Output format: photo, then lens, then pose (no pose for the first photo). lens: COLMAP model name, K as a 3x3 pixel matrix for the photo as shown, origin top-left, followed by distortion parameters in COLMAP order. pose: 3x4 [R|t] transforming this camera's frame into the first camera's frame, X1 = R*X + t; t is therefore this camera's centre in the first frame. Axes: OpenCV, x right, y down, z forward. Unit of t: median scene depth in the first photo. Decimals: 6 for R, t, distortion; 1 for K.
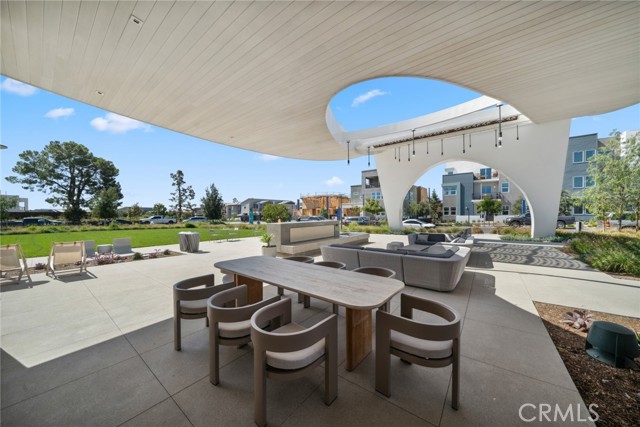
lens RADIAL K [[217.6, 0, 320.0], [0, 217.6, 213.5], [0, 0, 1]] dist [-0.000202, -0.000056]
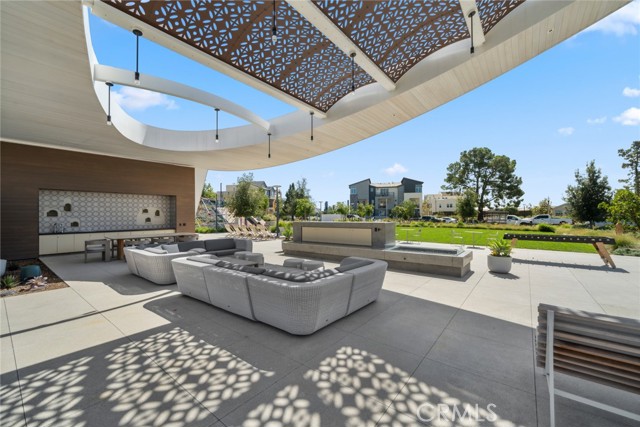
lens RADIAL K [[265.1, 0, 320.0], [0, 265.1, 213.5], [0, 0, 1]] dist [0.001492, 0.000202]
pose [[-0.022567, 0.001143, -0.999745, 0.208181], [0.005746, 0.999983, 0.001013, 0.000207], [0.999729, -0.005721, -0.022573, 0.207873]]
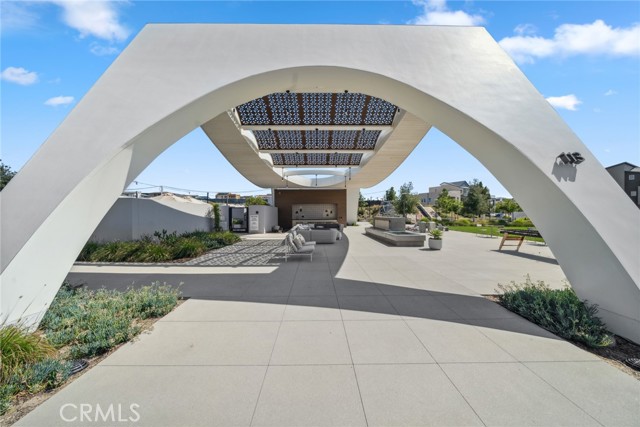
lens RADIAL K [[217.6, 0, 320.0], [0, 217.6, 213.5], [0, 0, 1]] dist [-0.000202, -0.000056]
pose [[-0.787001, 0.012172, -0.616832, 0.246736], [0.012025, 0.999918, 0.004388, 0.000086], [0.616834, -0.003964, -0.787083, 0.354855]]
